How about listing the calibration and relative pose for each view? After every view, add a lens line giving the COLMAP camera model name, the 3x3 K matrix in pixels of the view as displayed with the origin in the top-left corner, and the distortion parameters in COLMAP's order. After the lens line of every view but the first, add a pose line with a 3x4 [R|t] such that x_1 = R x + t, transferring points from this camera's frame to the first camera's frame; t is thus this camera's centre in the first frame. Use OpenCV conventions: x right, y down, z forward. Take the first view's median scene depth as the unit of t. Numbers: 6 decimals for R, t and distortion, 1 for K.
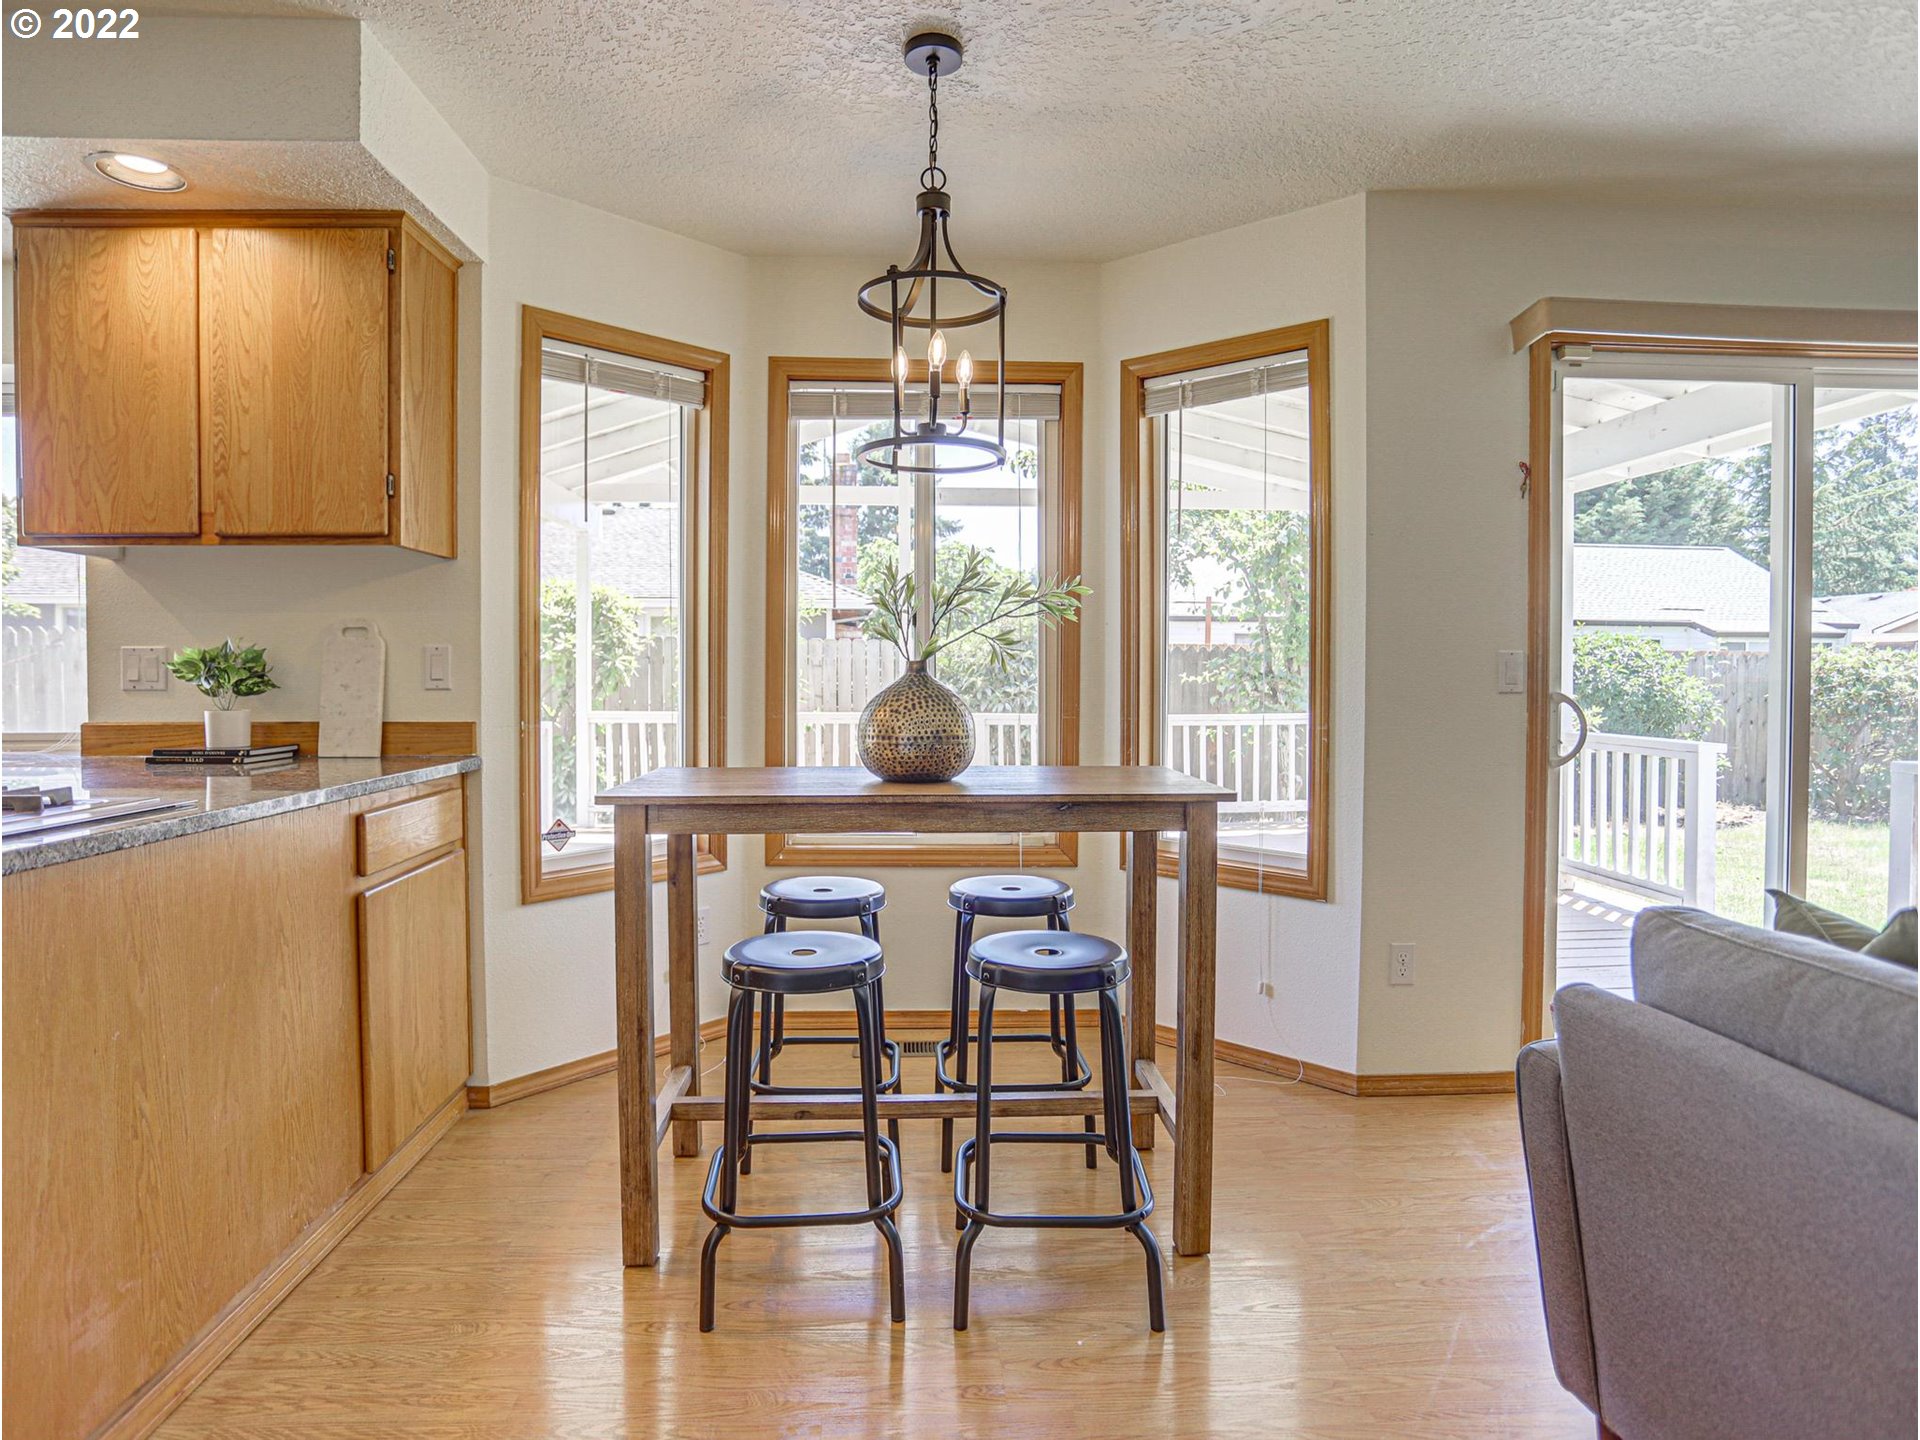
lens RADIAL K [[1129.7, 0, 960.0], [0, 1129.7, 720.0], [0, 0, 1]] dist [-0.118603, 0.083231]
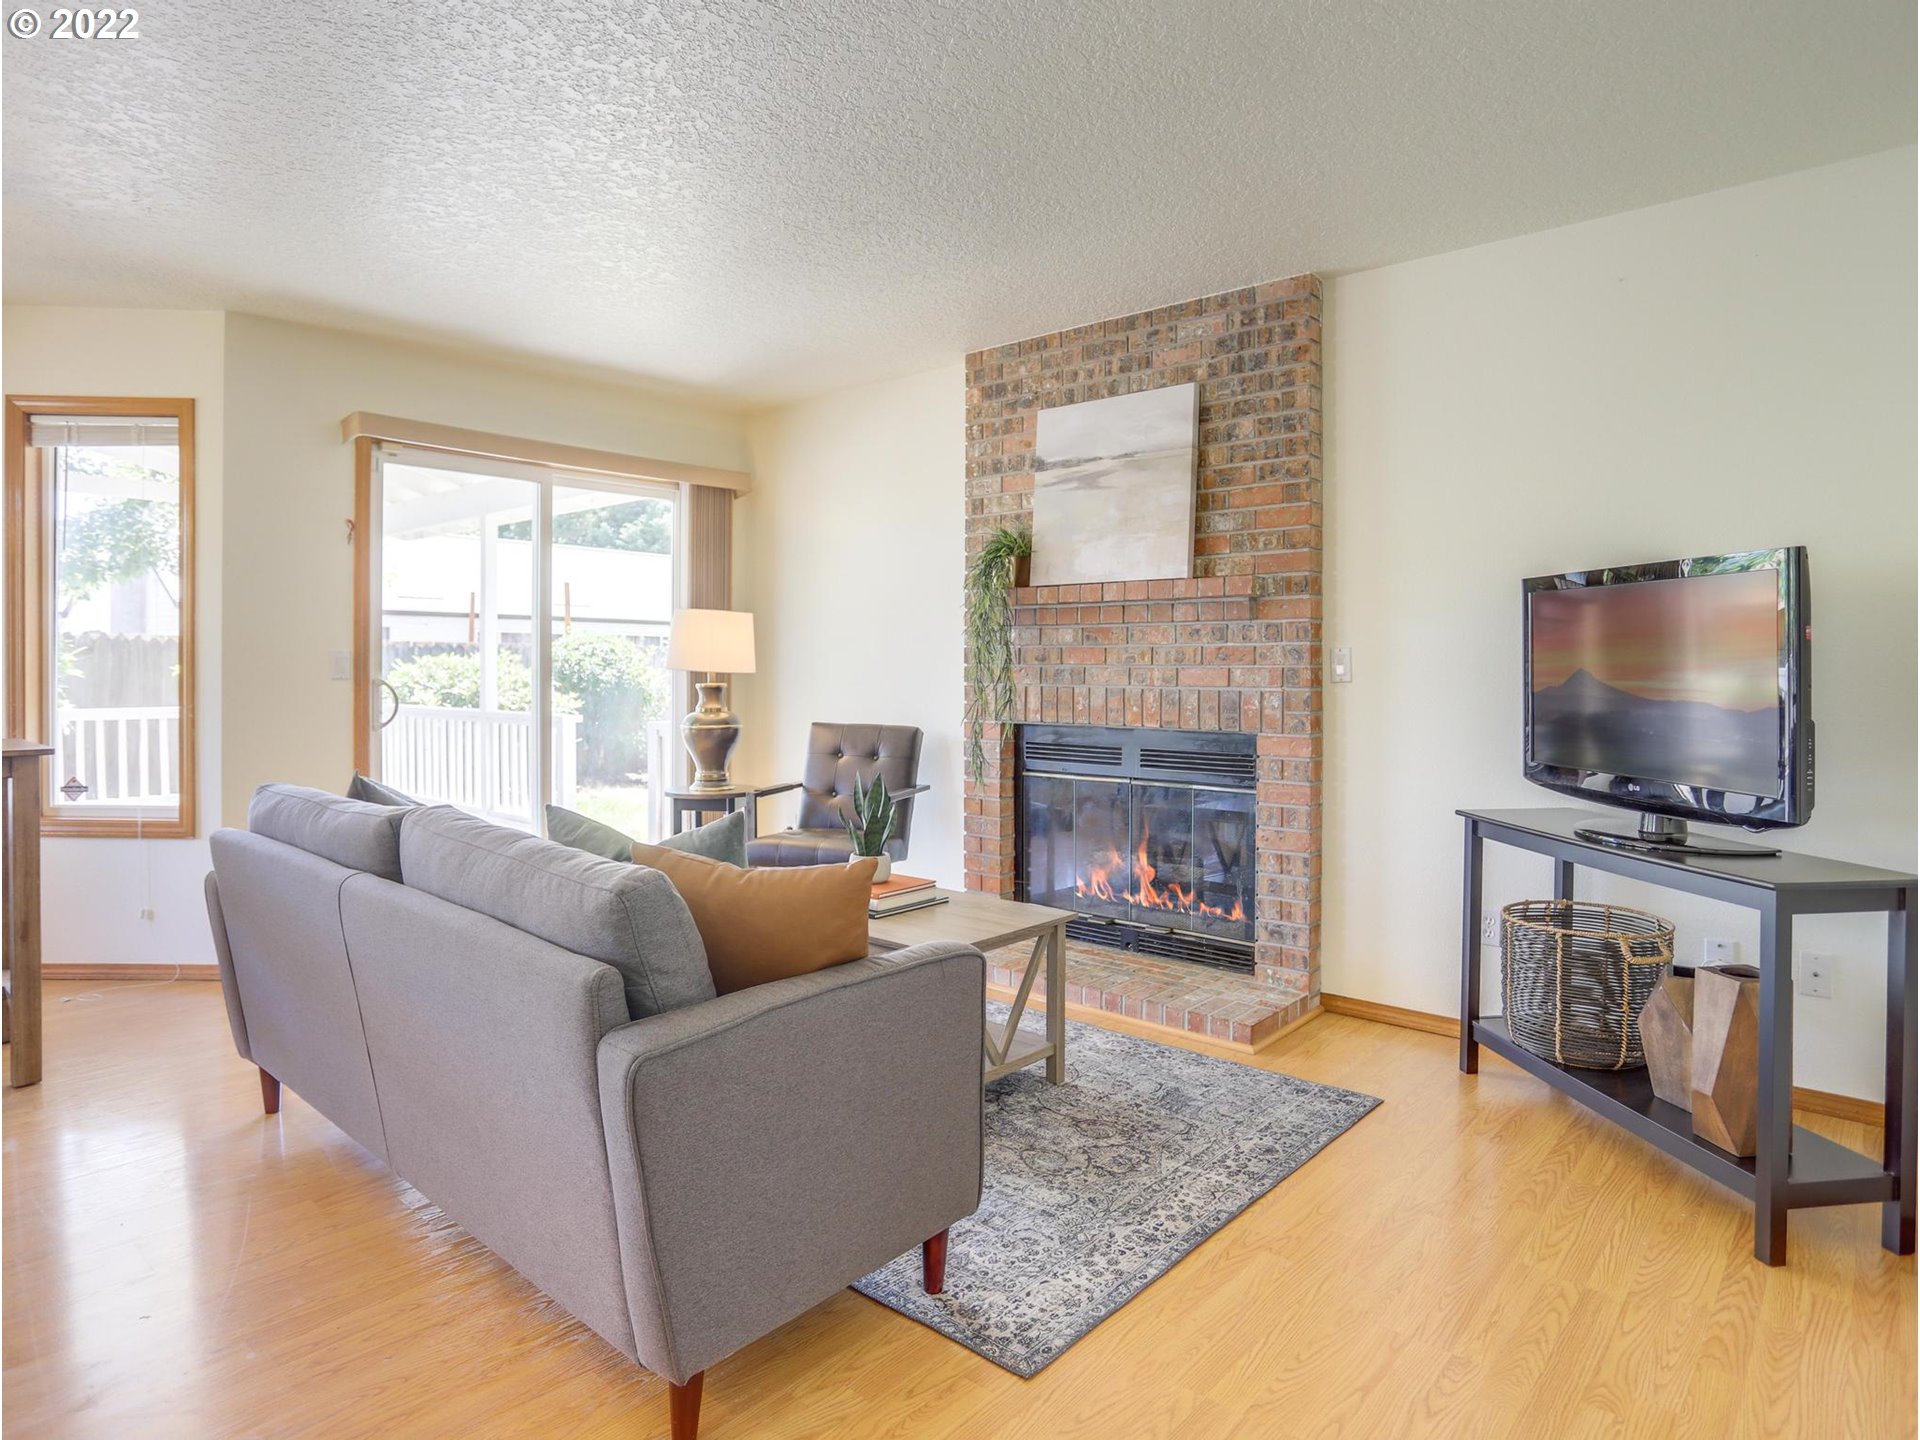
lens RADIAL K [[1099.6, 0, 961.8], [0, 1099.6, 677.5], [0, 0, 1]] dist [-0.070555, 0.031756]
pose [[0.697846, -0.005202, 0.716229, 0.055908], [0.027256, 0.999442, -0.019297, 0.020926], [-0.715729, 0.032988, 0.697599, -0.525157]]
